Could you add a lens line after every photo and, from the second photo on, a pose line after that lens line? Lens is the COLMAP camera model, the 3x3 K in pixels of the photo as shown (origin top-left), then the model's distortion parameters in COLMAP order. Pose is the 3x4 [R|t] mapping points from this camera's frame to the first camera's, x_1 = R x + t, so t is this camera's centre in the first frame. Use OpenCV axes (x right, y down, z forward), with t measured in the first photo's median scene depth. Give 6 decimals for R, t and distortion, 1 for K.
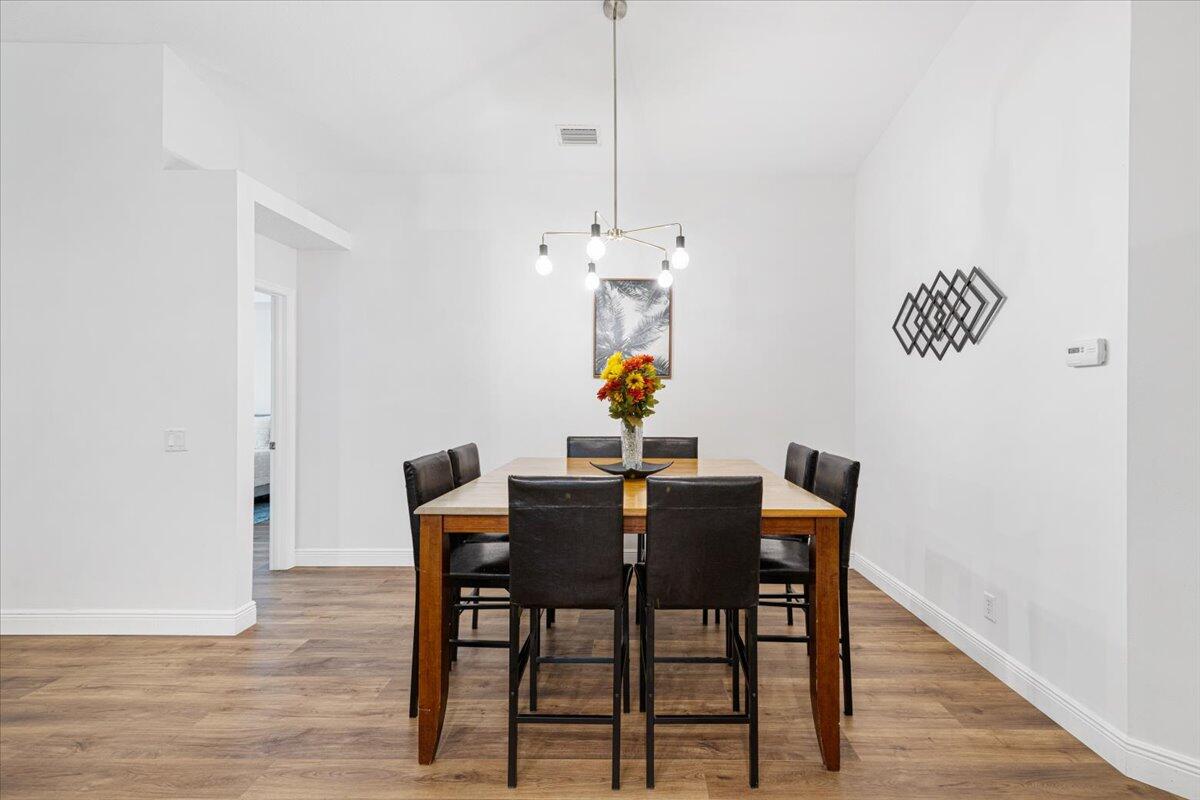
lens RADIAL K [[507.7, 0, 600.7], [0, 507.7, 394.1], [0, 0, 1]] dist [0.003533, -0.000137]
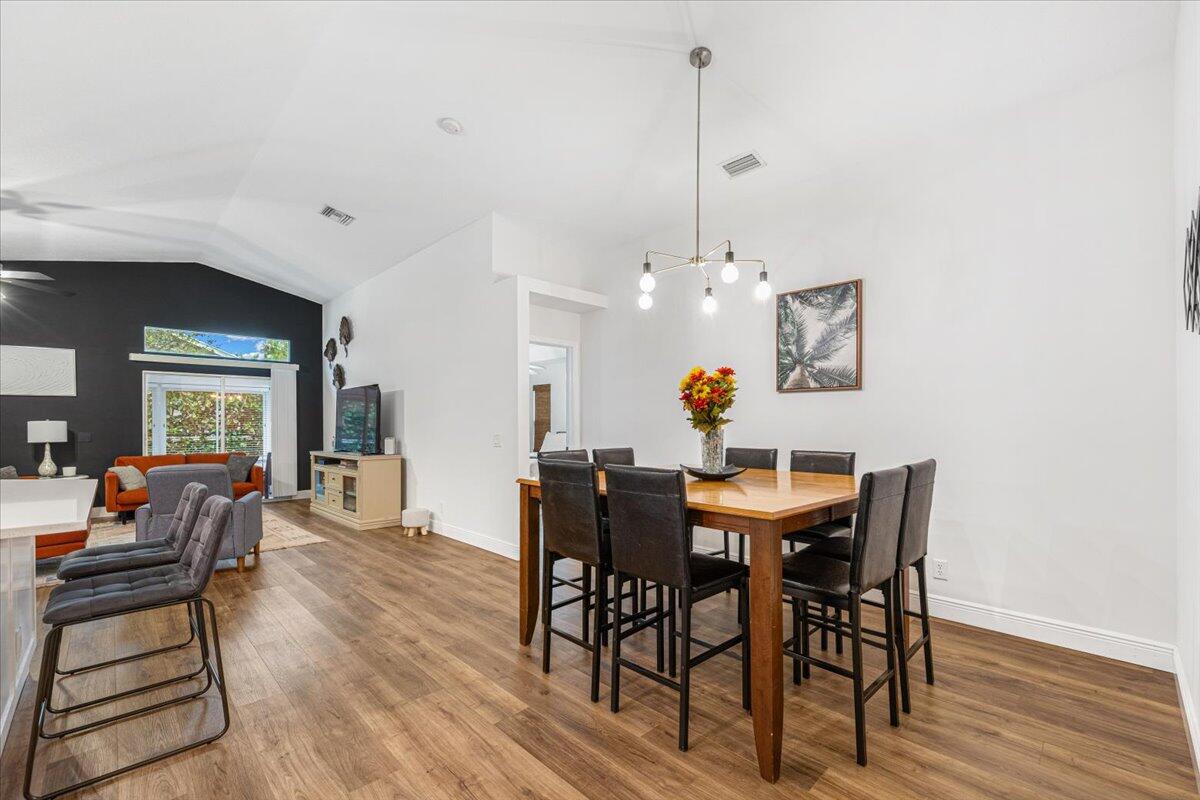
lens RADIAL K [[507.7, 0, 615.8], [0, 507.7, 425.8], [0, 0, 1]] dist [0.003533, -0.000137]
pose [[0.703762, -0.002810, -0.710430, 0.606871], [0.005182, 0.999986, 0.001178, 0.039031], [0.710416, -0.004511, 0.703767, 0.074456]]
